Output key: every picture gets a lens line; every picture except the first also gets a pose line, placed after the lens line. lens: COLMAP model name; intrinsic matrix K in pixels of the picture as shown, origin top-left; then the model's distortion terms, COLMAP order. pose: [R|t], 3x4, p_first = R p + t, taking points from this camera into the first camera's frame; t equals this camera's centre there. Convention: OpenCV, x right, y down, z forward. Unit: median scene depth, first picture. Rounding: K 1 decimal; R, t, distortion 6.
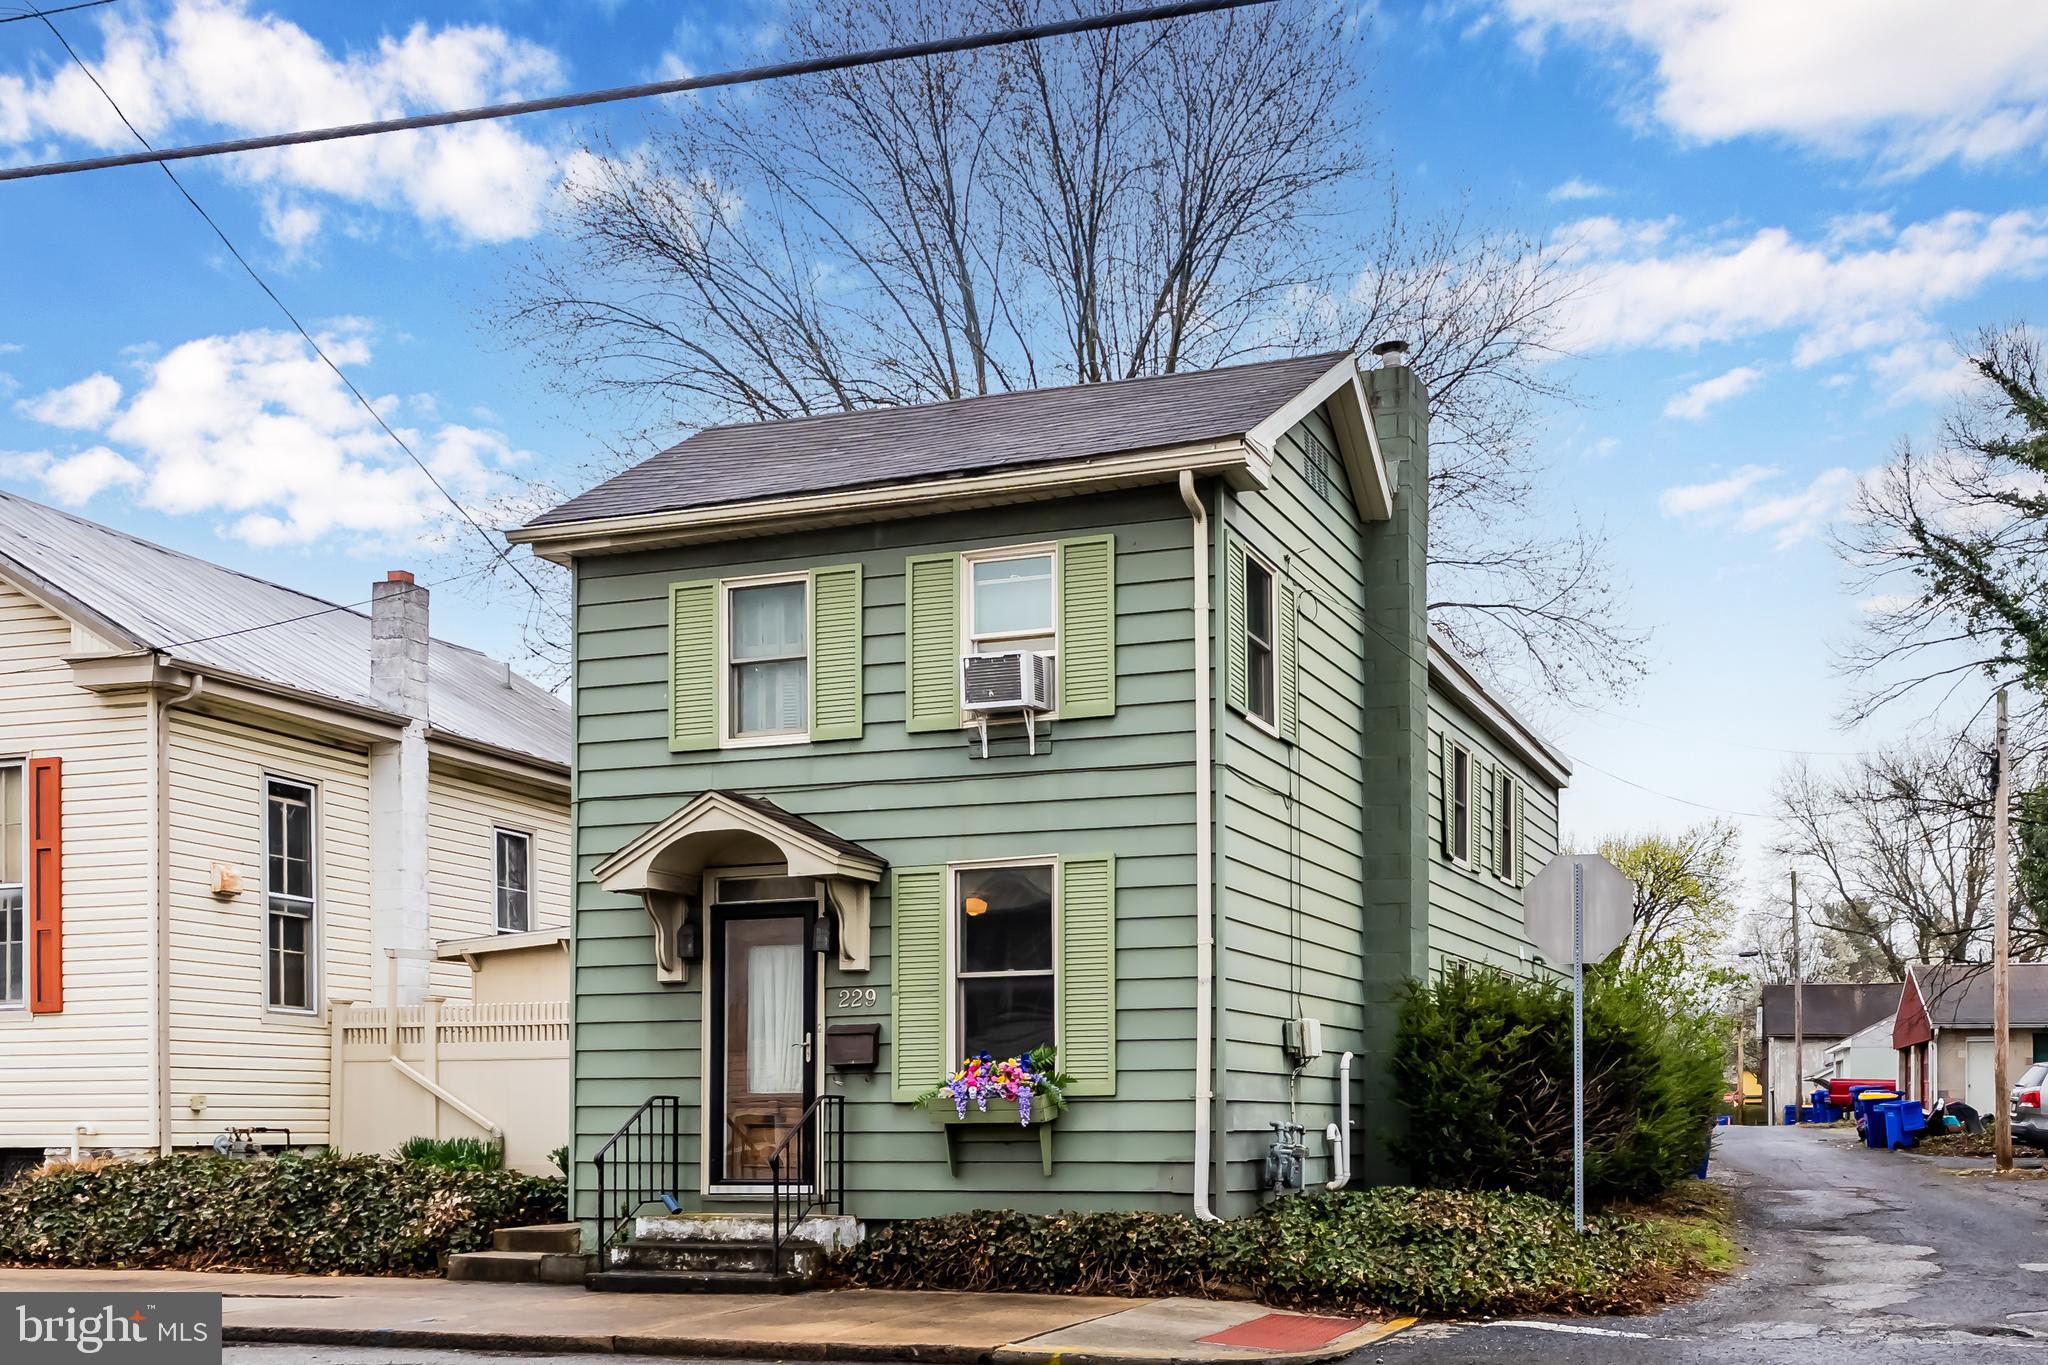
lens RADIAL K [[1054.6, 0, 1014.6], [0, 1054.6, 712.8], [0, 0, 1]] dist [-0.008832, 0.000799]
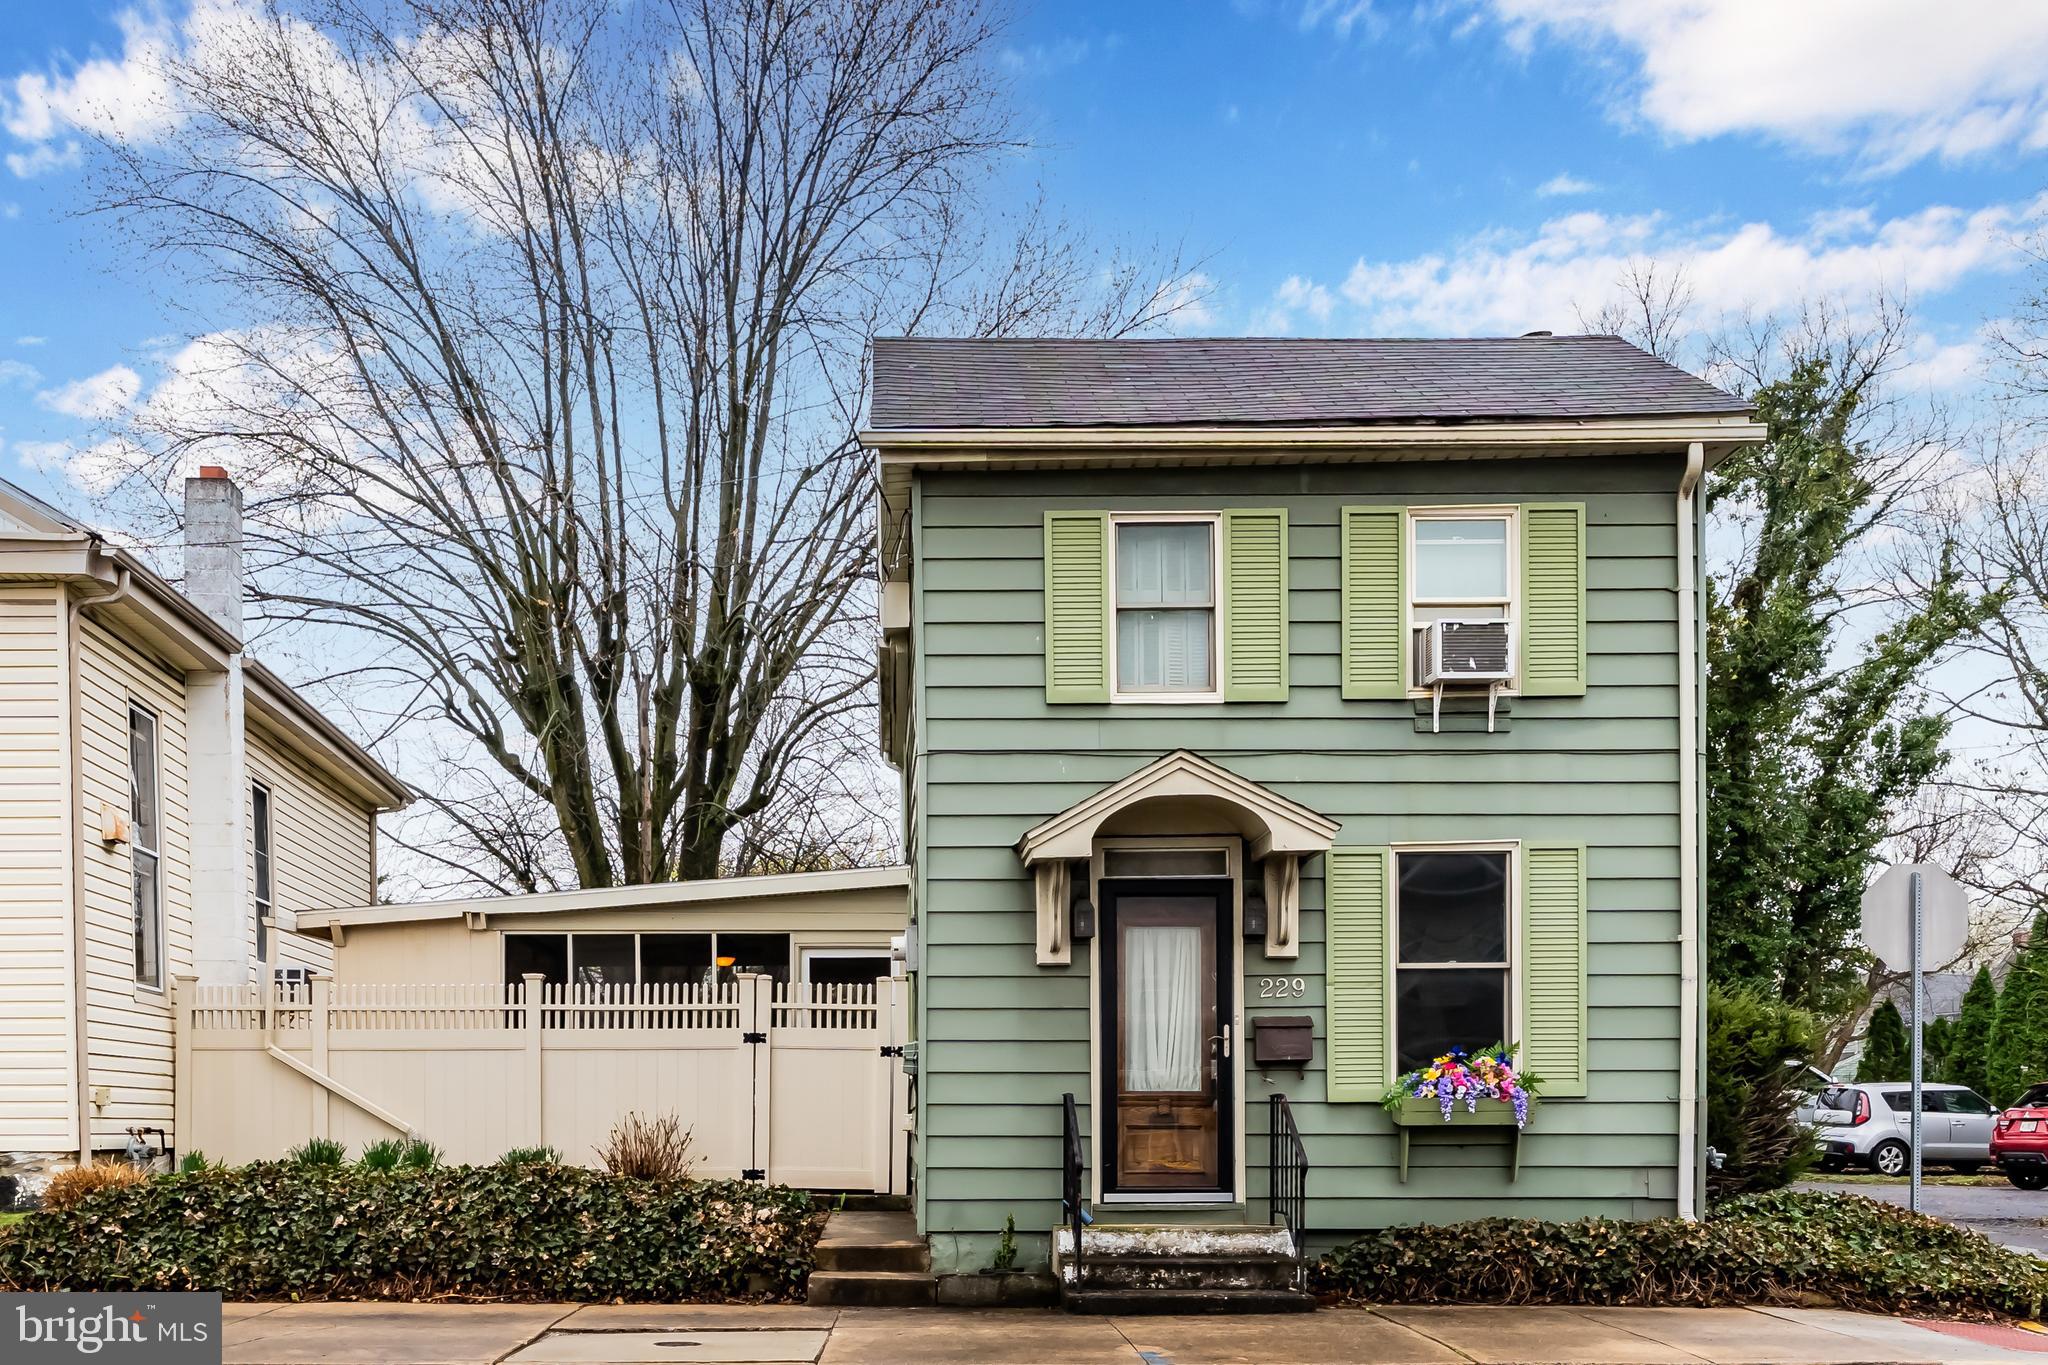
lens RADIAL K [[1128.5, 0, 1024.2], [0, 1128.5, 714.7], [0, 0, 1]] dist [-0.005833, 0.001231]
pose [[0.985438, 0.064123, 0.157479, -0.533076], [-0.067148, 0.997645, 0.013955, 0.037806], [-0.156214, -0.024326, 0.987424, 0.081987]]
